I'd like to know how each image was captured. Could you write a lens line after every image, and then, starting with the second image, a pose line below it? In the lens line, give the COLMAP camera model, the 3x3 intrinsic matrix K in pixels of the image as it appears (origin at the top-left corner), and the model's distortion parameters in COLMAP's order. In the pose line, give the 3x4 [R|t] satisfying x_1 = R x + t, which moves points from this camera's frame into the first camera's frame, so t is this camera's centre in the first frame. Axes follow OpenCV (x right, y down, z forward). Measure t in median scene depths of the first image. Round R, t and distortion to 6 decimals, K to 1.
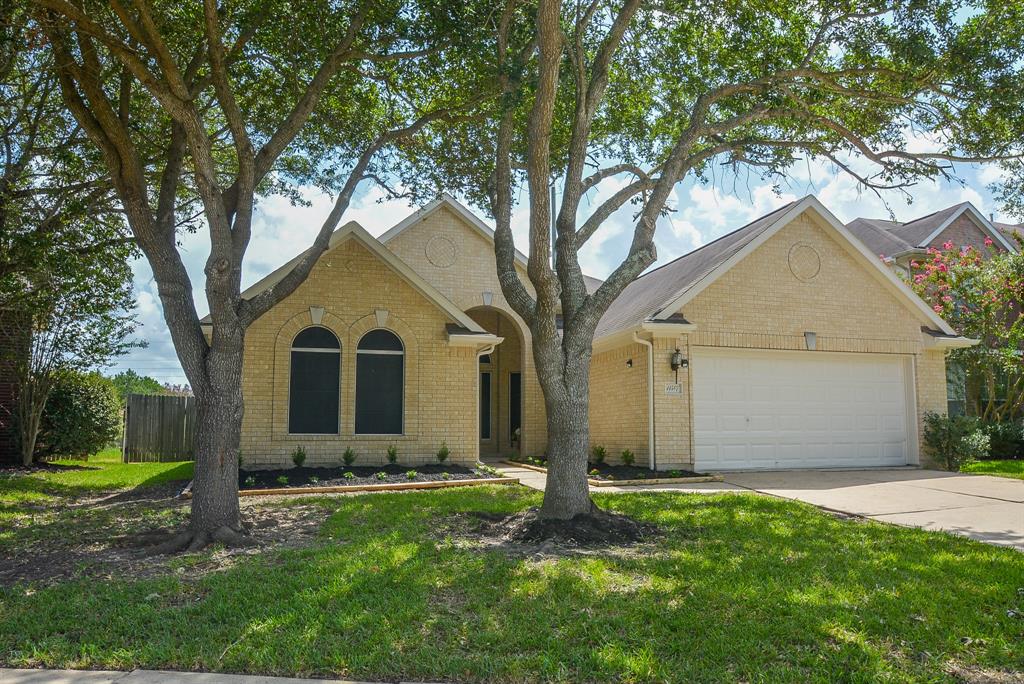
lens RADIAL K [[712.0, 0, 512.0], [0, 712.0, 342.0], [0, 0, 1]] dist [-0.001061, -0.000077]
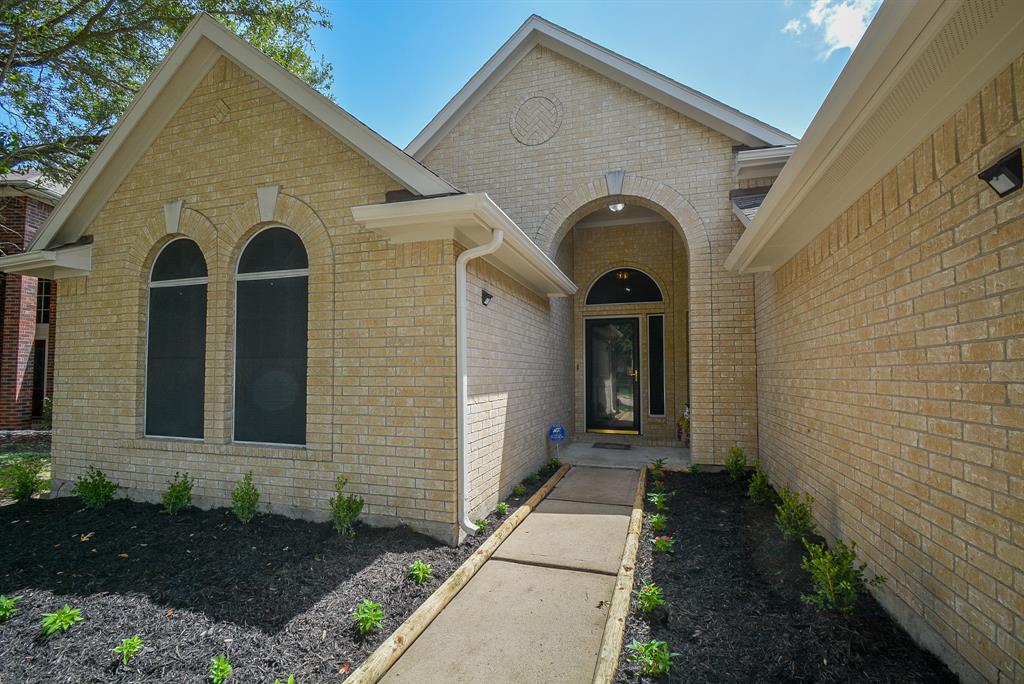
lens RADIAL K [[452.3, 0, 518.5], [0, 452.3, 356.8], [0, 0, 1]] dist [0.000795, -0.000070]
pose [[0.832434, -0.021502, -0.553707, 0.124132], [0.067807, 0.995690, 0.063275, 0.061856], [0.549960, -0.090217, 0.830304, 0.829651]]
